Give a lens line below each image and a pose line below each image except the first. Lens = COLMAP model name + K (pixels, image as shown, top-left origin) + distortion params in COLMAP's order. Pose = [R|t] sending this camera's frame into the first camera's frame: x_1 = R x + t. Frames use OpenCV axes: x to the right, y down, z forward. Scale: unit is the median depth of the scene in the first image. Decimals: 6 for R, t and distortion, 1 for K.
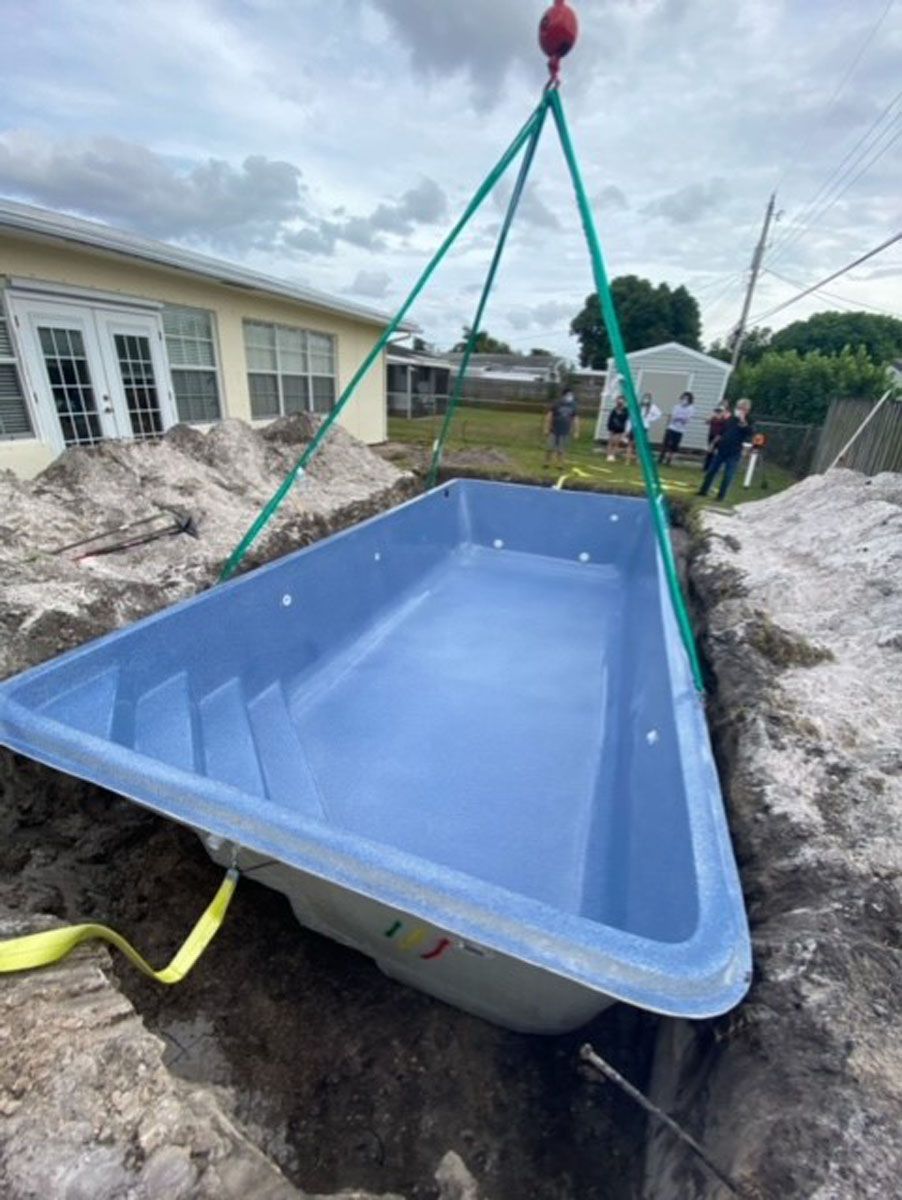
lens RADIAL K [[483.9, 0, 449.0], [0, 483.9, 611.3], [0, 0, 1]] dist [0.001337, -0.013262]
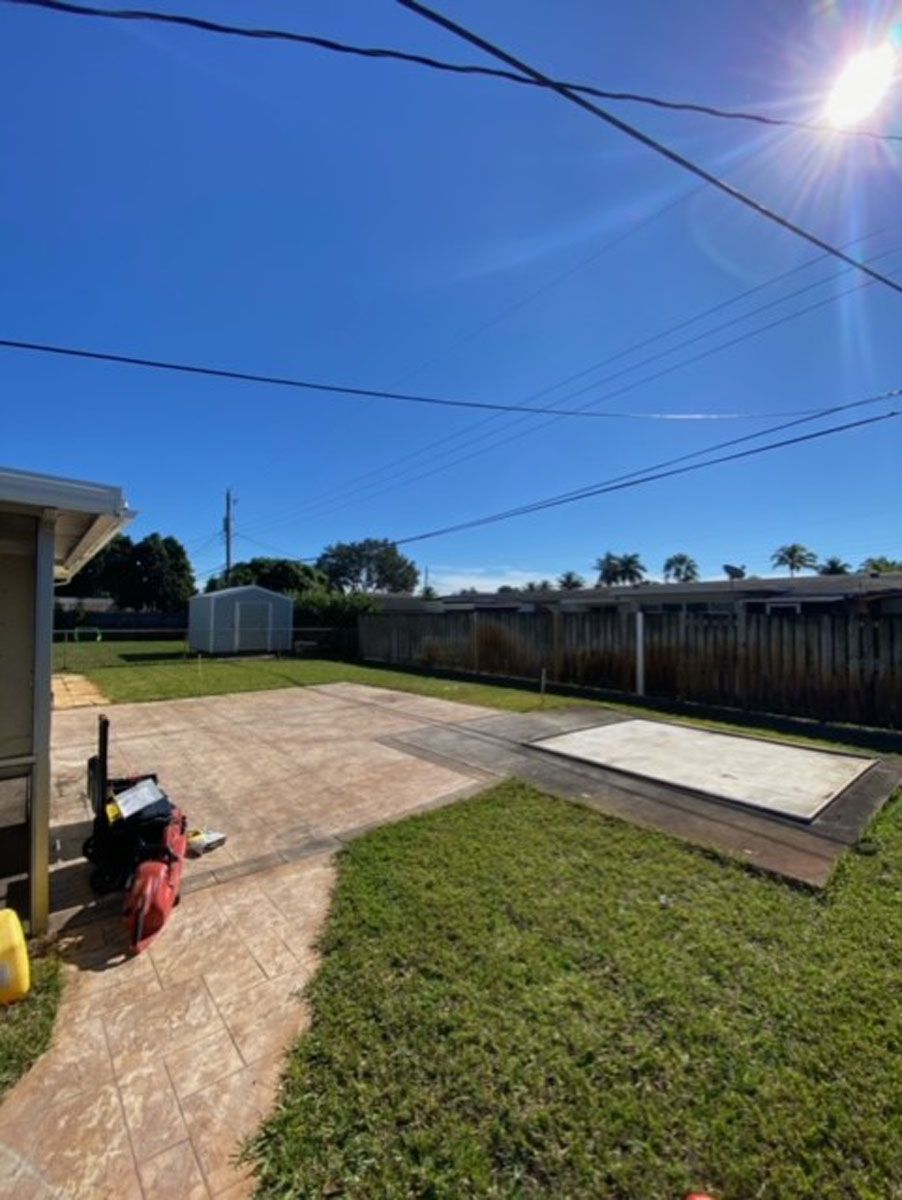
lens RADIAL K [[485.9, 0, 453.6], [0, 485.9, 602.4], [0, 0, 1]] dist [0.032527, -0.030053]
pose [[0.486458, -0.028505, 0.873239, -1.146474], [0.396628, 0.897752, -0.191646, 0.043106], [-0.778489, 0.439578, 0.448024, -0.269446]]
